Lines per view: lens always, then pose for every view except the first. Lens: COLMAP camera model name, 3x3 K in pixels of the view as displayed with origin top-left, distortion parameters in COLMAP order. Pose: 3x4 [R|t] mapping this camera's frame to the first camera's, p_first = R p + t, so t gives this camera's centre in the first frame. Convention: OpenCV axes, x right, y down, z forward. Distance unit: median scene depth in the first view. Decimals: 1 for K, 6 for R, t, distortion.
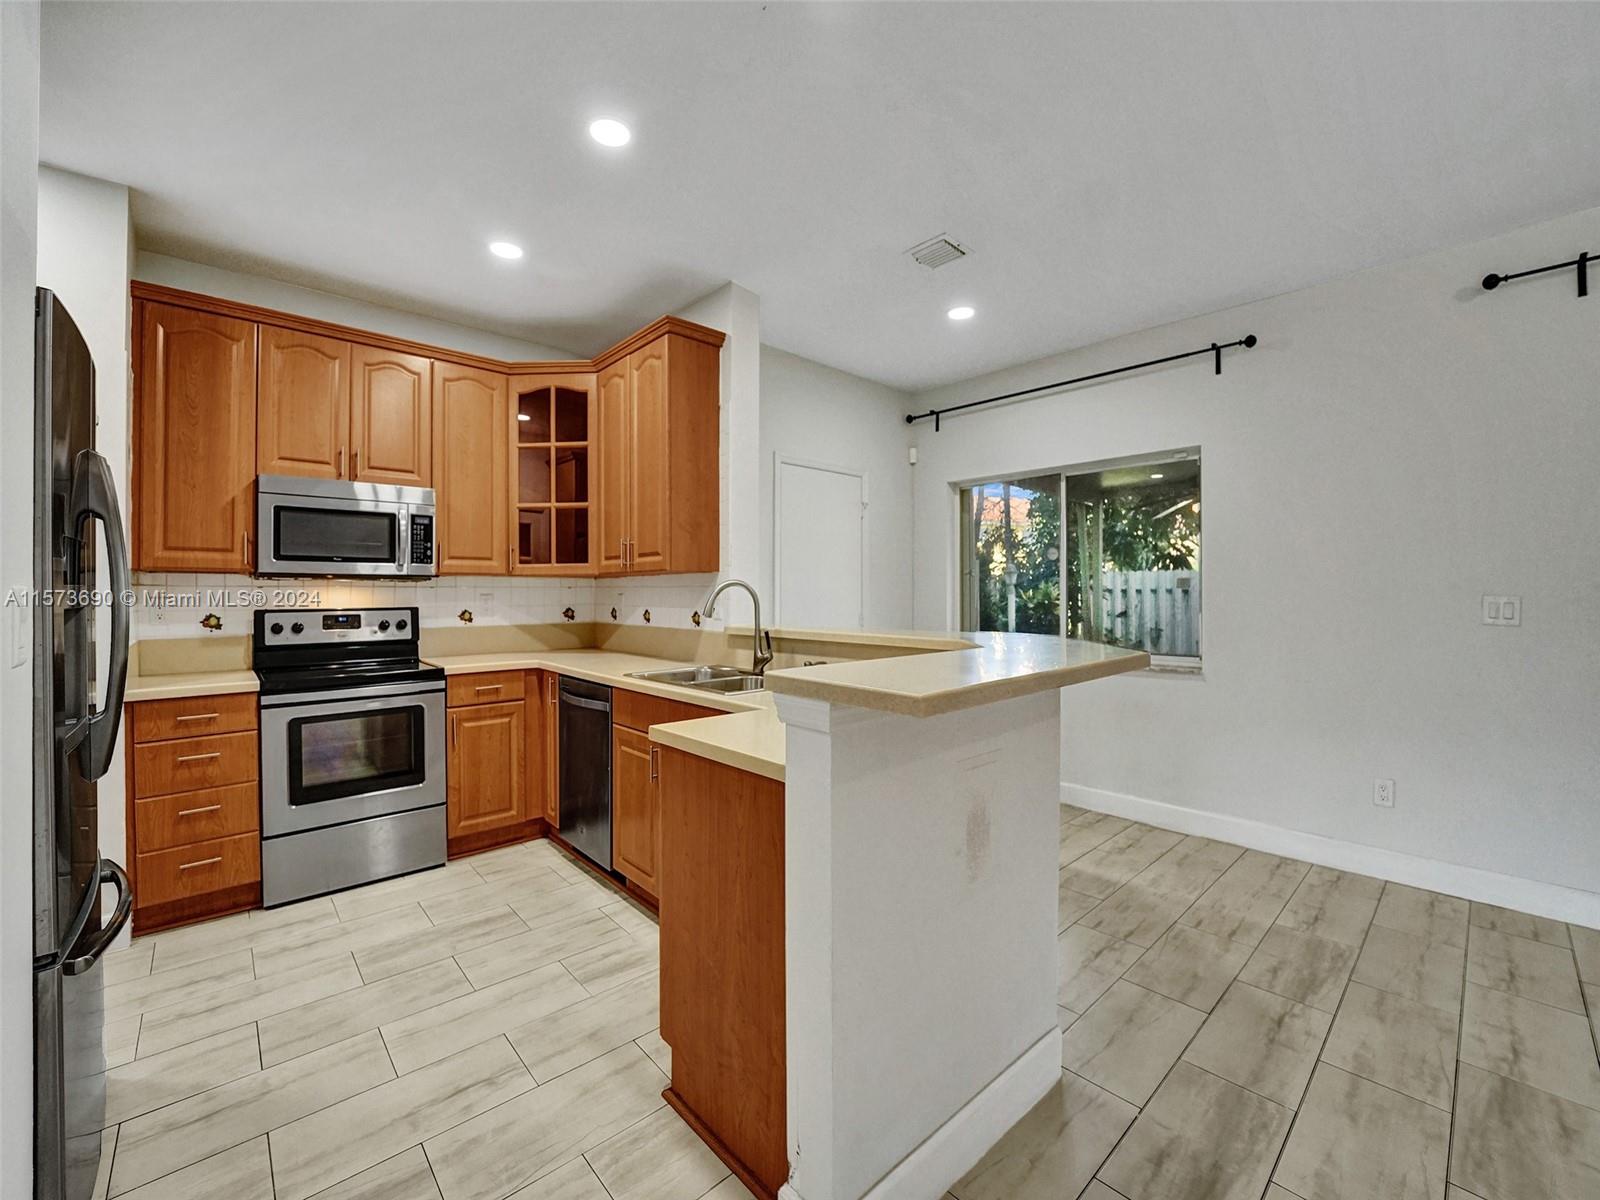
lens RADIAL K [[657.1, 0, 796.0], [0, 657.1, 592.2], [0, 0, 1]] dist [-0.028400, 0.002475]
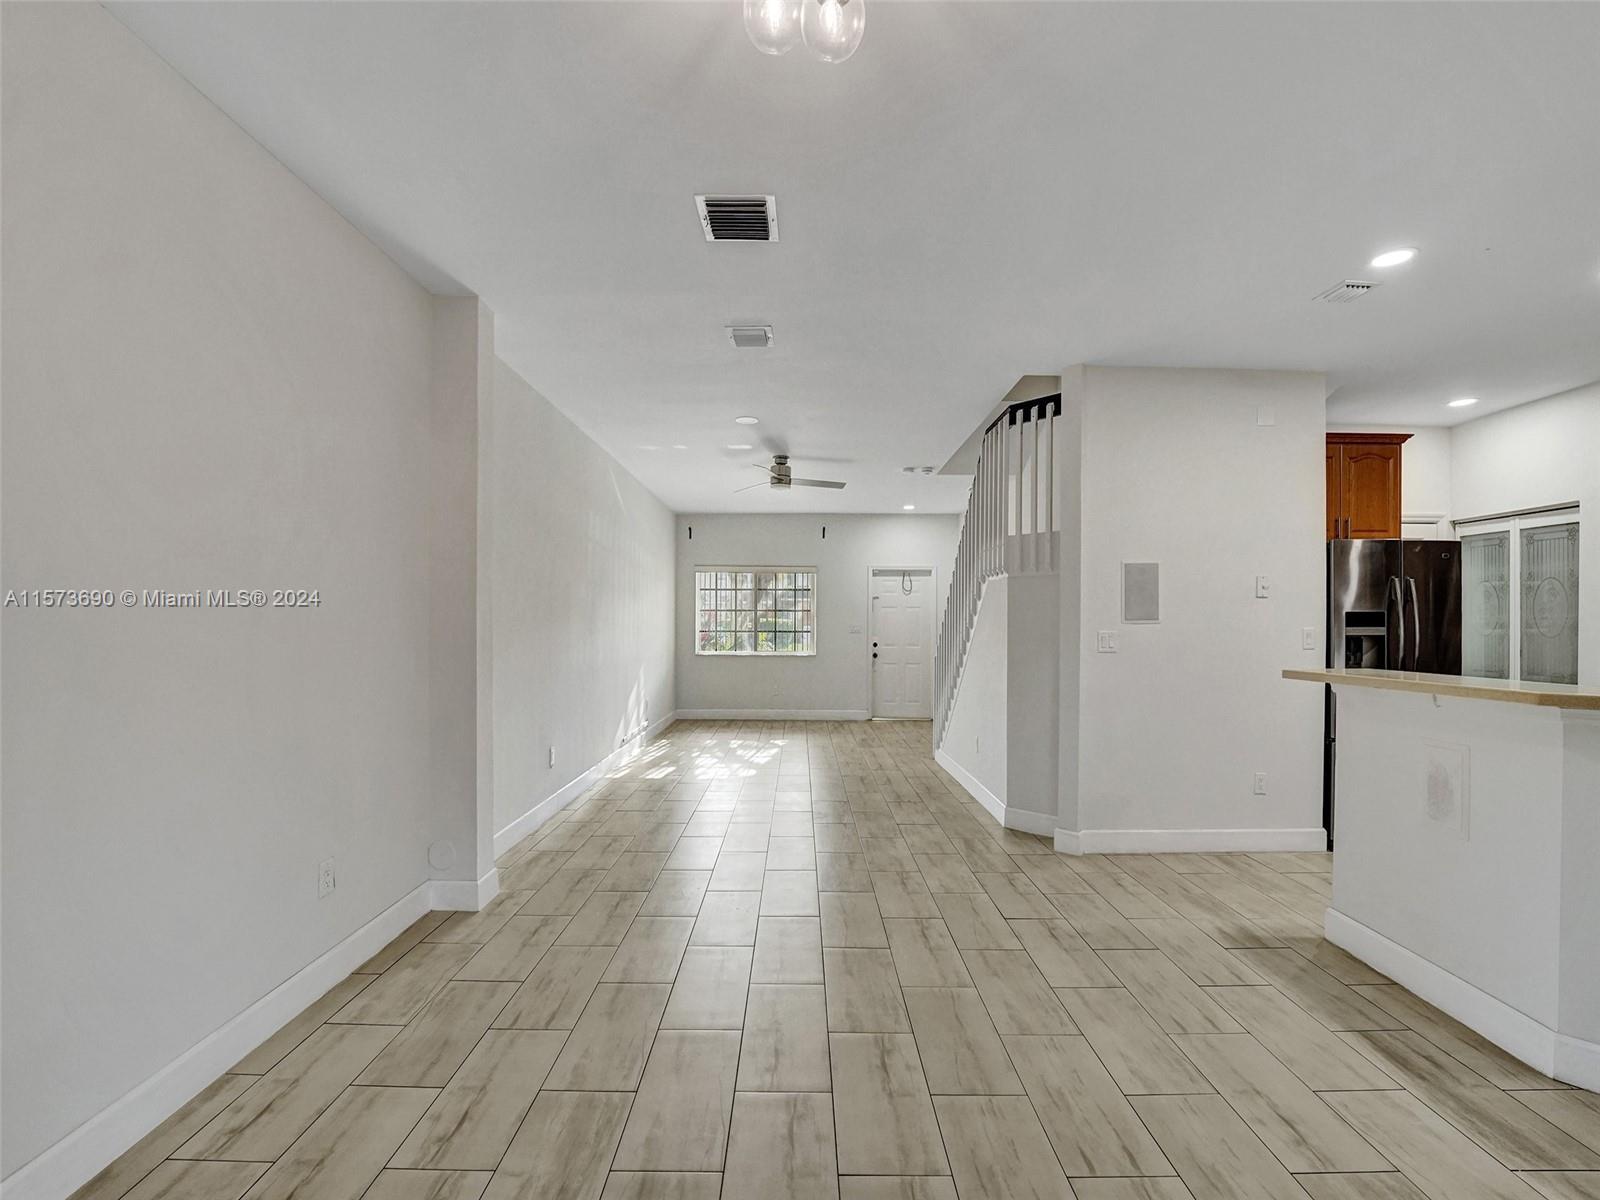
lens RADIAL K [[657.1, 0, 799.9], [0, 657.1, 625.9], [0, 0, 1]] dist [-0.028400, 0.002475]
pose [[-0.675528, 0.001244, -0.737333, 1.161550], [-0.003375, 0.999983, 0.004779, -0.010230], [0.737326, 0.005717, -0.675513, 0.436540]]
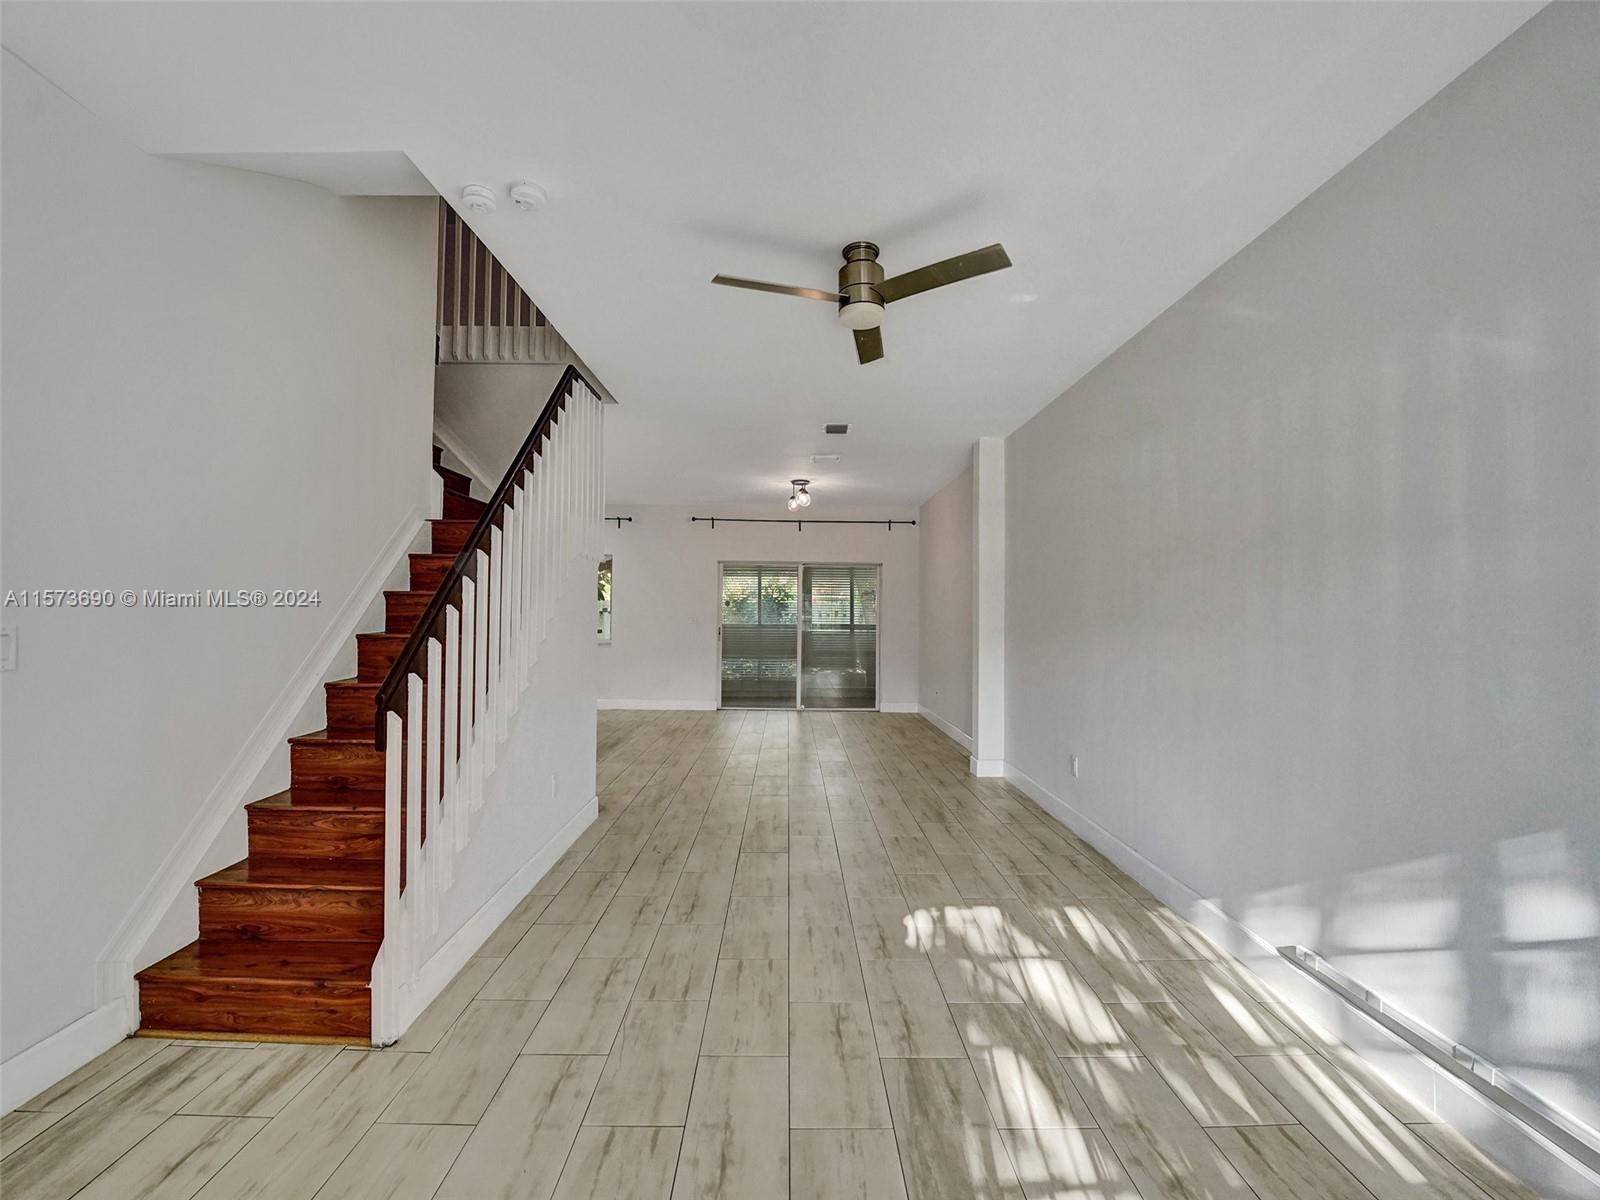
lens RADIAL K [[657.1, 0, 793.7], [0, 657.1, 596.3], [0, 0, 1]] dist [-0.028400, 0.002475]
pose [[0.669738, 0.023039, 0.742240, -0.913082], [-0.011877, 0.999723, -0.020314, -0.021814], [-0.742502, 0.004790, 0.669826, -1.413763]]
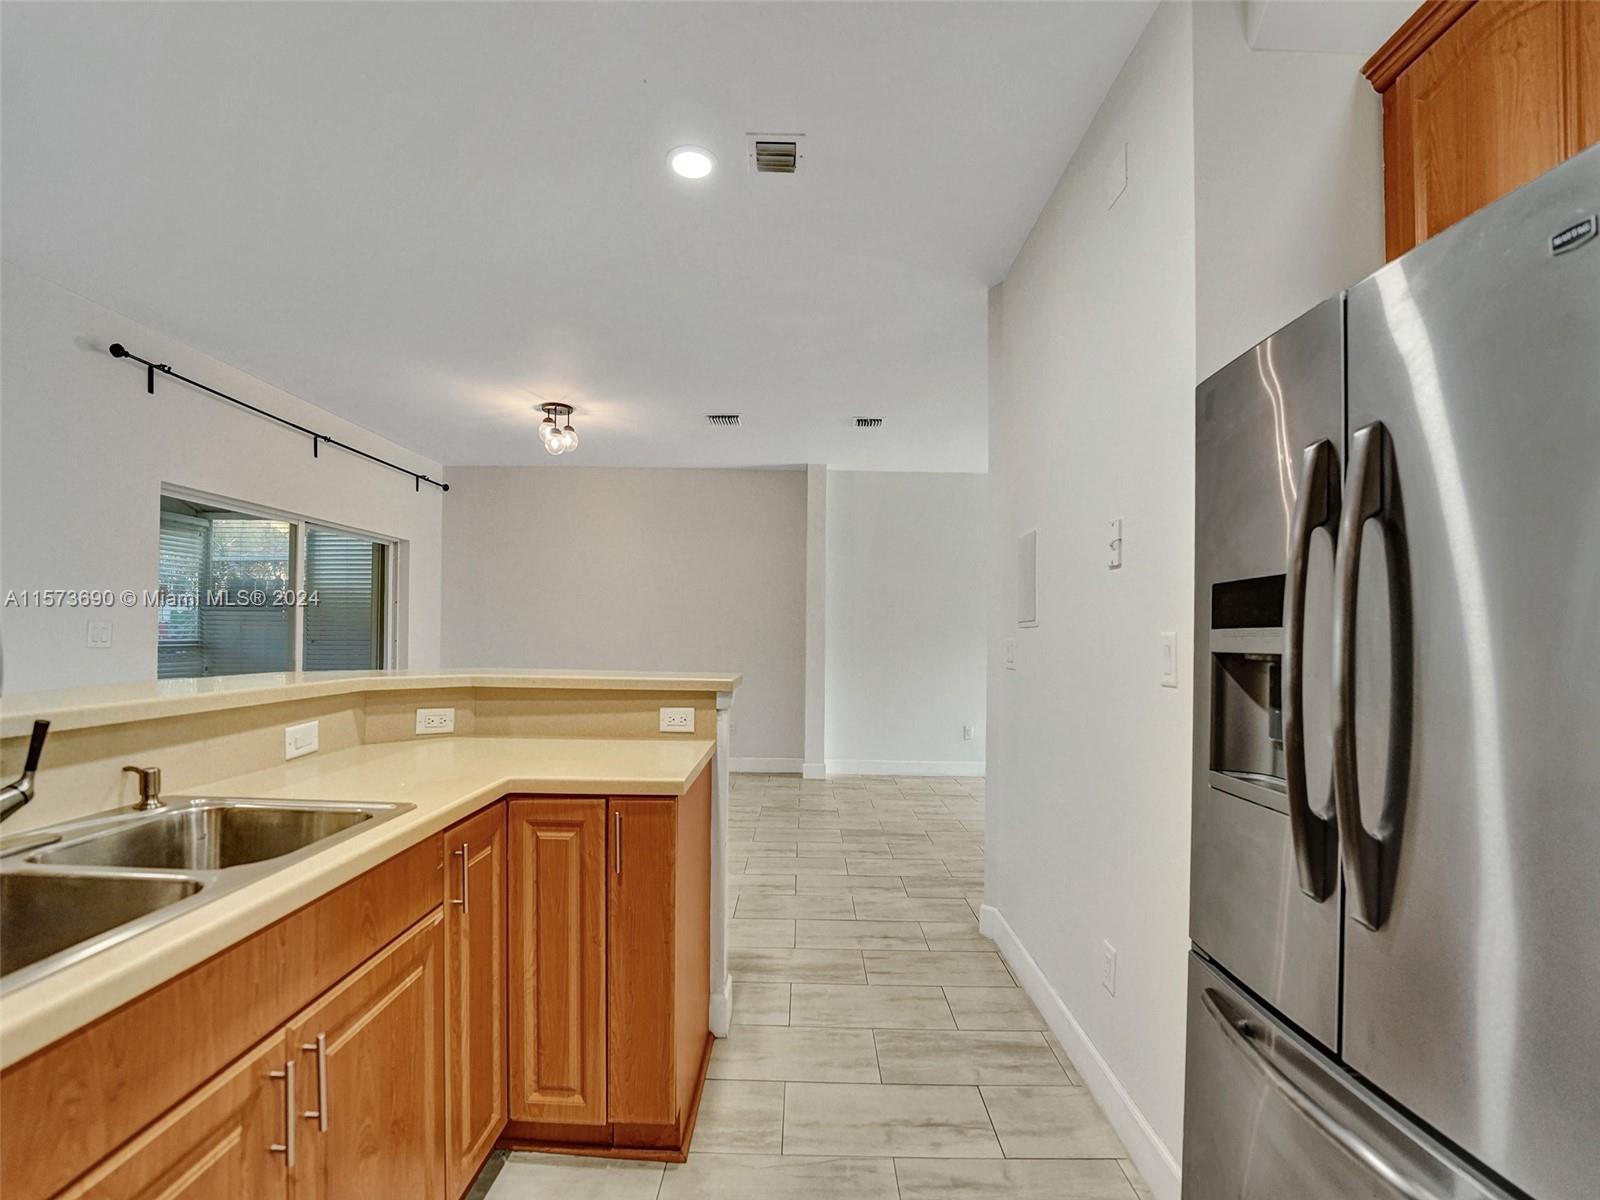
lens RADIAL K [[657.1, 0, 811.1], [0, 657.1, 621.2], [0, 0, 1]] dist [-0.028400, 0.002475]
pose [[-0.749329, -0.004524, 0.662183, -0.514331], [-0.027041, 0.999352, -0.023772, 0.007087], [-0.661646, -0.035719, -0.748965, 0.867194]]
